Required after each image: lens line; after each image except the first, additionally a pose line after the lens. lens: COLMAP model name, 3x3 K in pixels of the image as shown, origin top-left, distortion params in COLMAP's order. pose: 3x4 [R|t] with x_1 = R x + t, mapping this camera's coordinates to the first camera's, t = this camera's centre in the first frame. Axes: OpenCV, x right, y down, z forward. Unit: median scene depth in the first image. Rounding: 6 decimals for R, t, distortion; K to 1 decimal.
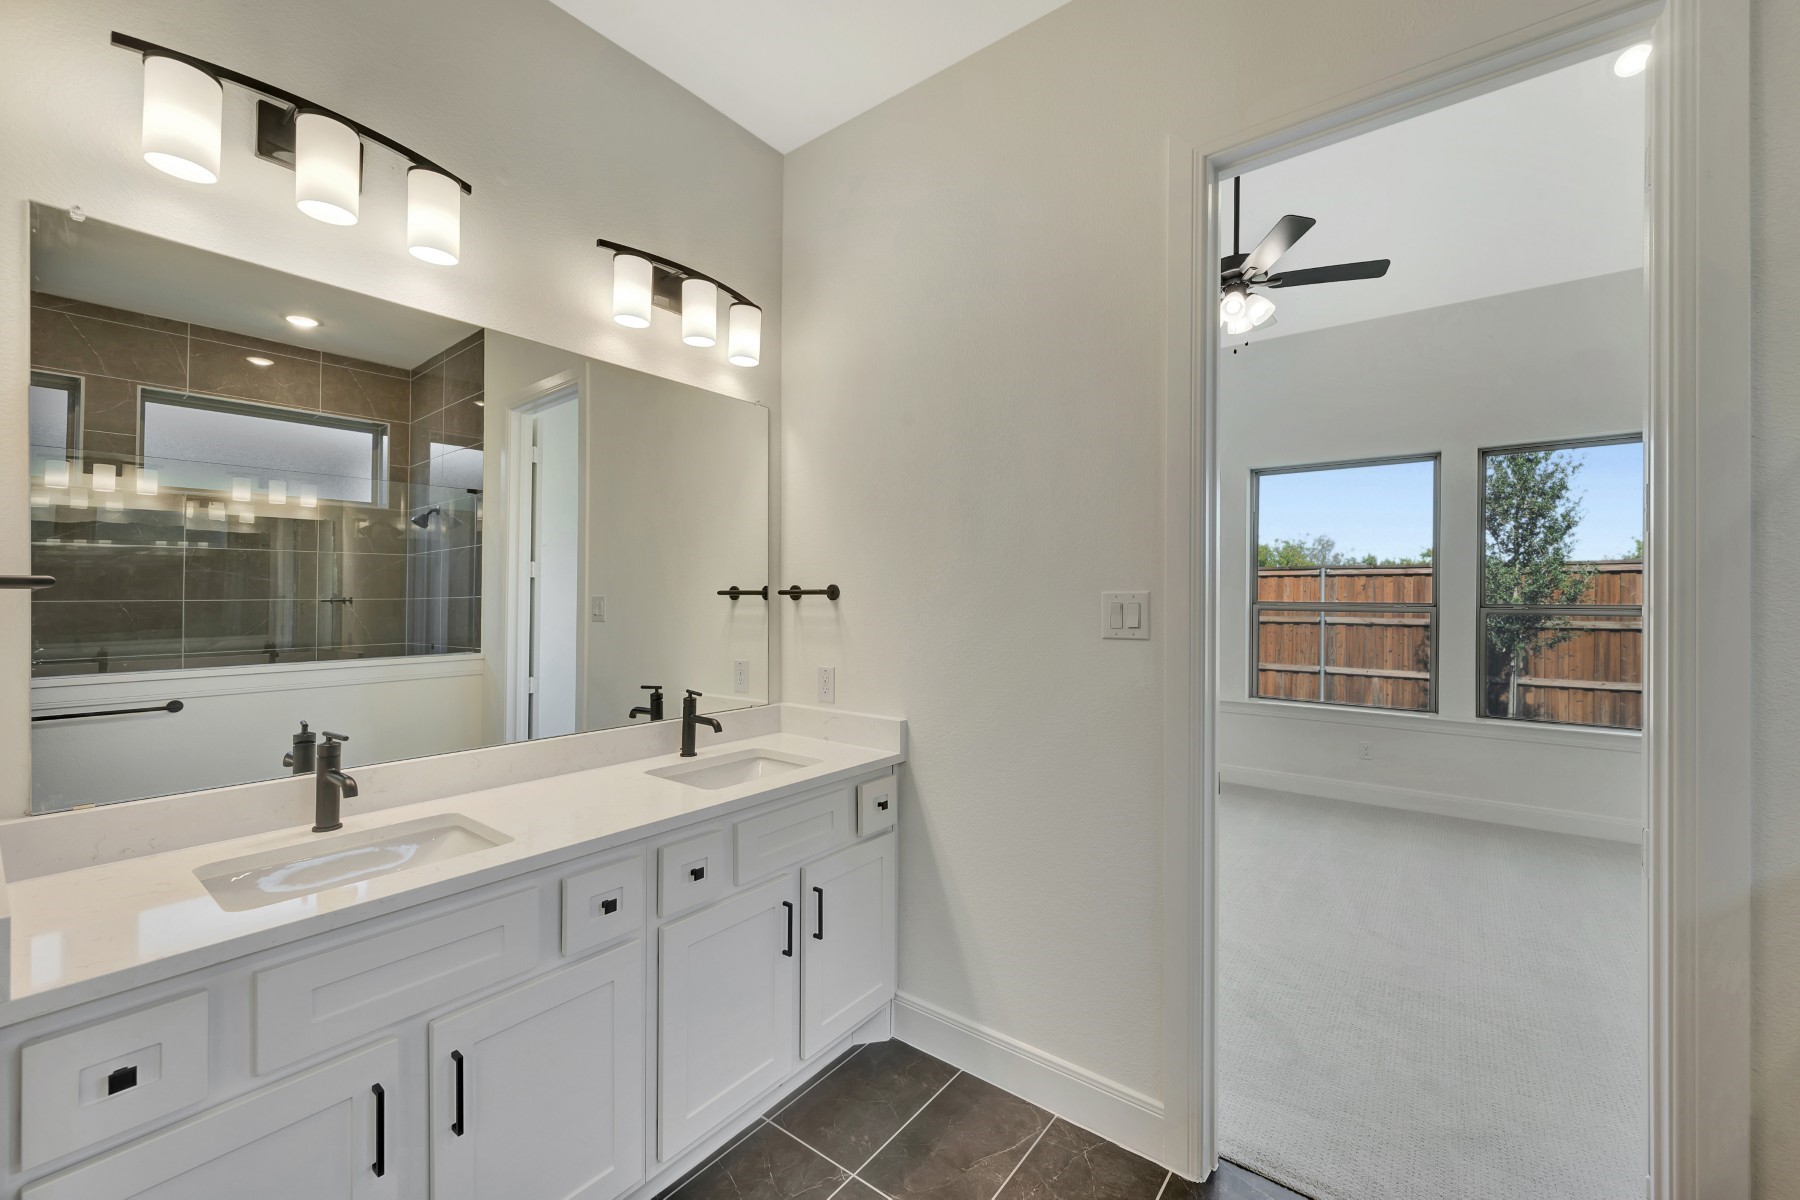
lens RADIAL K [[733.4, 0, 886.9], [0, 733.4, 589.8], [0, 0, 1]] dist [0.004654, -0.001334]
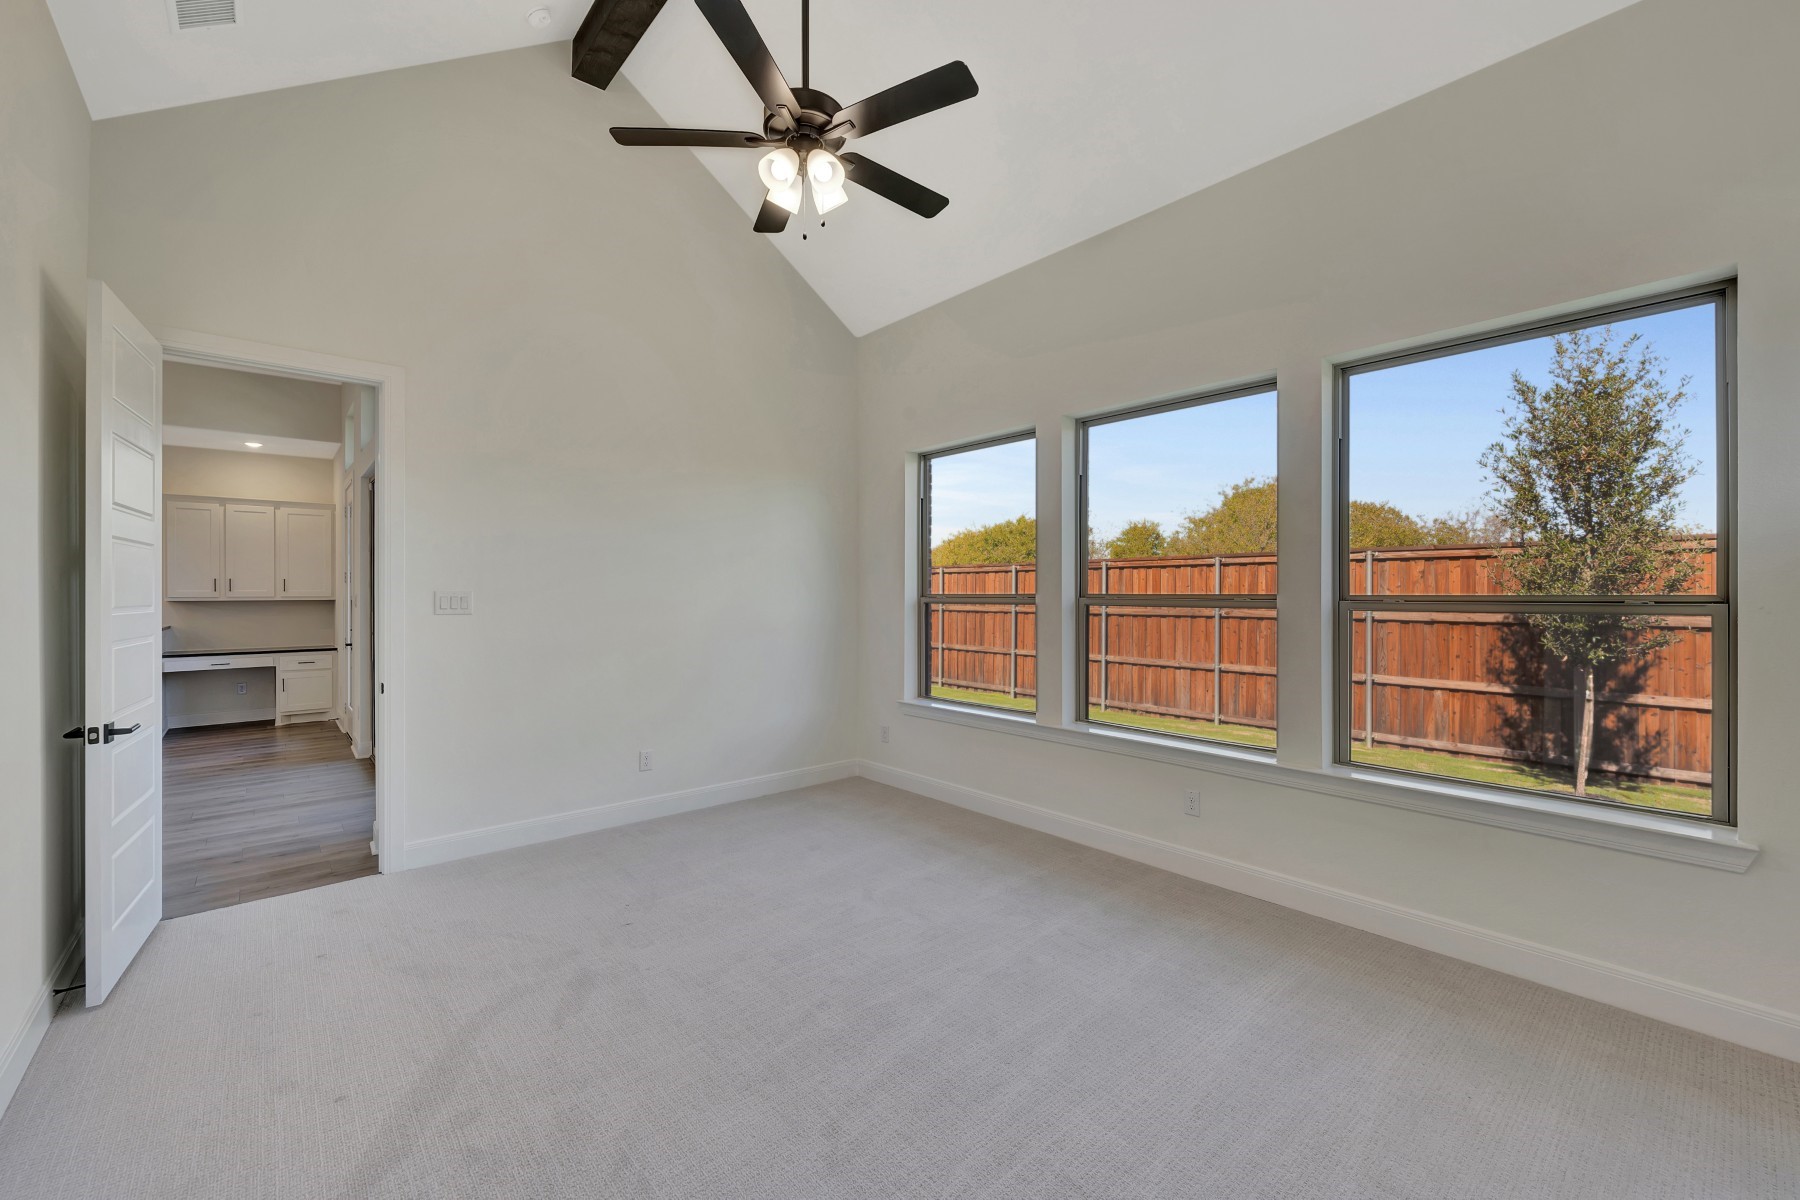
lens RADIAL K [[733.4, 0, 883.3], [0, 733.4, 574.5], [0, 0, 1]] dist [0.004654, -0.001334]
pose [[0.979514, -0.012733, -0.200974, 0.247280], [0.010028, 0.999845, -0.014471, 0.002505], [0.201127, 0.012159, 0.979490, 0.118175]]
